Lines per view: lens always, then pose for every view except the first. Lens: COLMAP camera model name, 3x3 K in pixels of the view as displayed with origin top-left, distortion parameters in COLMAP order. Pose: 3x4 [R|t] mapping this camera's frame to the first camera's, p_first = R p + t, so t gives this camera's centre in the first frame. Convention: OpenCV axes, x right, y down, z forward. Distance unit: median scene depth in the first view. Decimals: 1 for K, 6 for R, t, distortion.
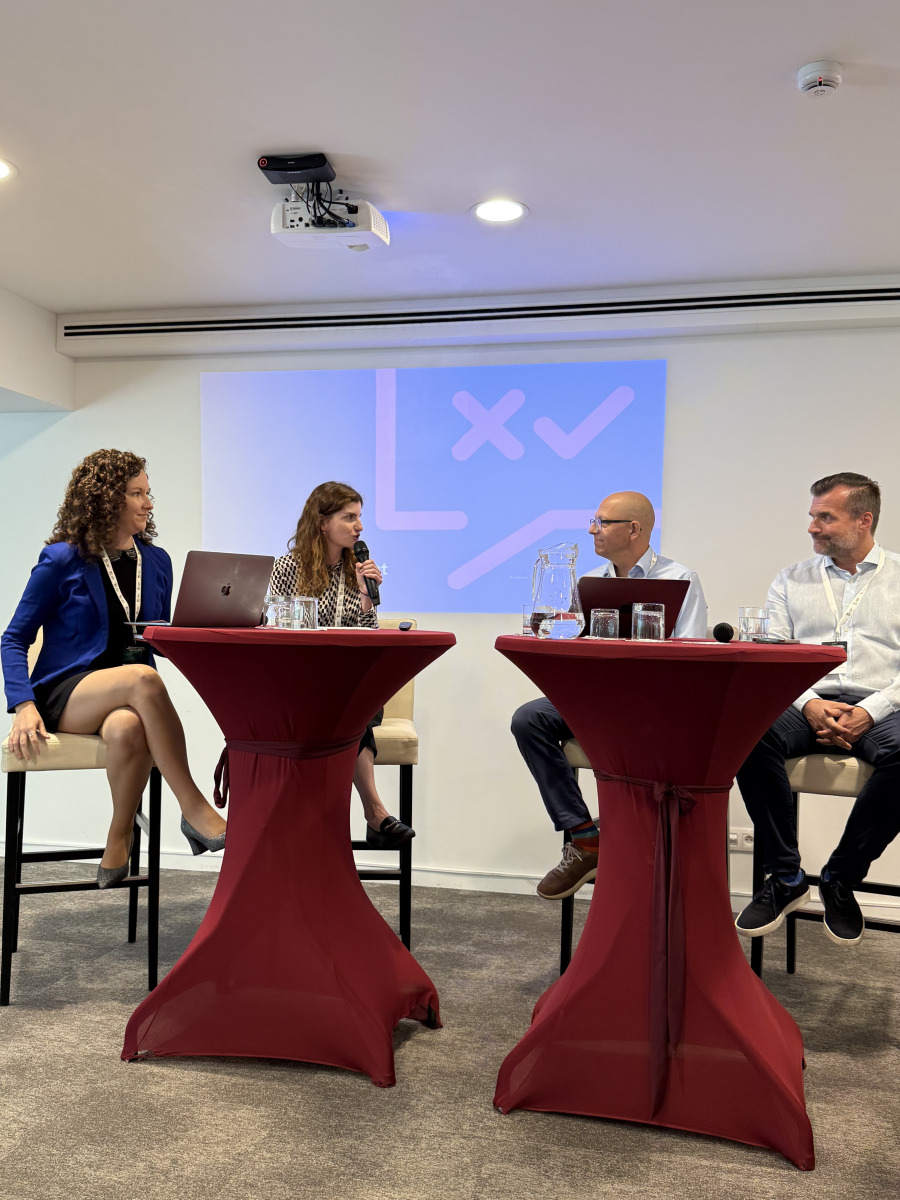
lens RADIAL K [[1082.8, 0, 457.2], [0, 1082.8, 595.9], [0, 0, 1]] dist [0.034464, -0.036850]
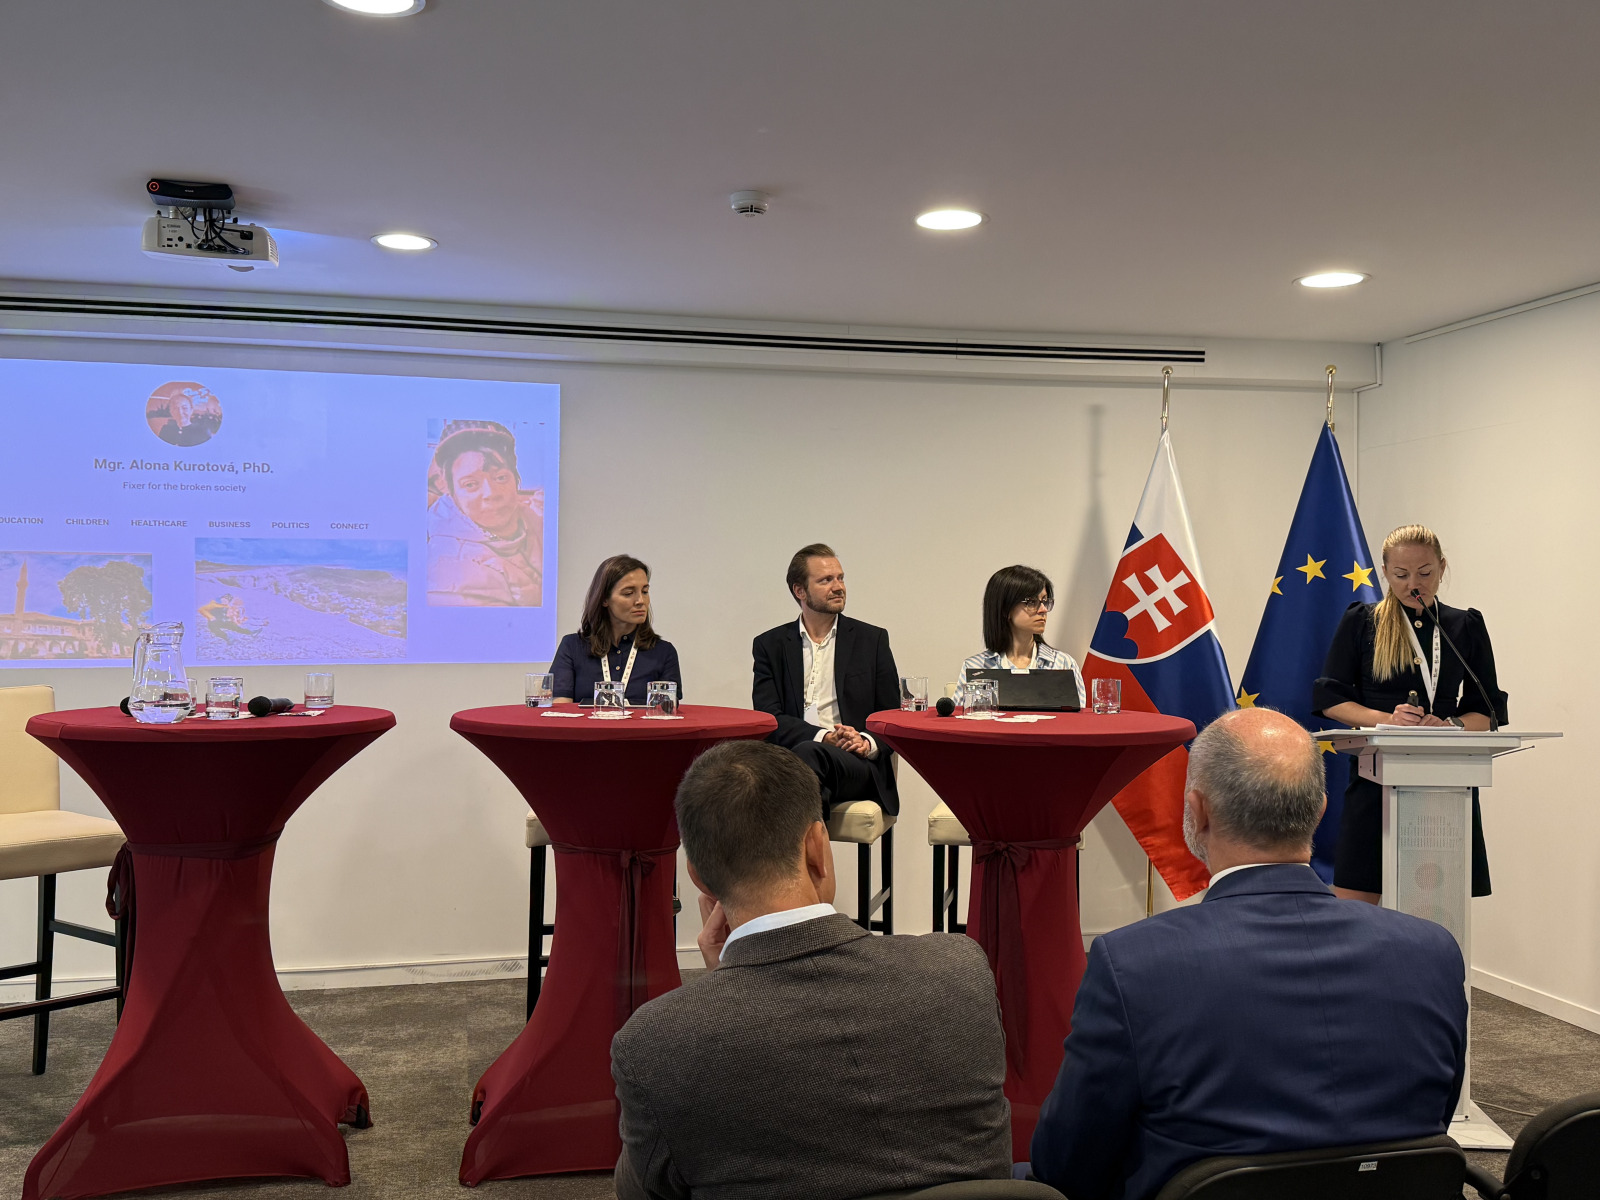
lens RADIAL K [[1356.5, 0, 792.1], [0, 1356.5, 596.7], [0, 0, 1]] dist [0.007390, 0.043073]
pose [[0.915407, -0.005085, 0.402498, -0.152759], [0.007051, 0.999969, -0.003404, -0.055897], [-0.402468, 0.005954, 0.915415, -0.229990]]
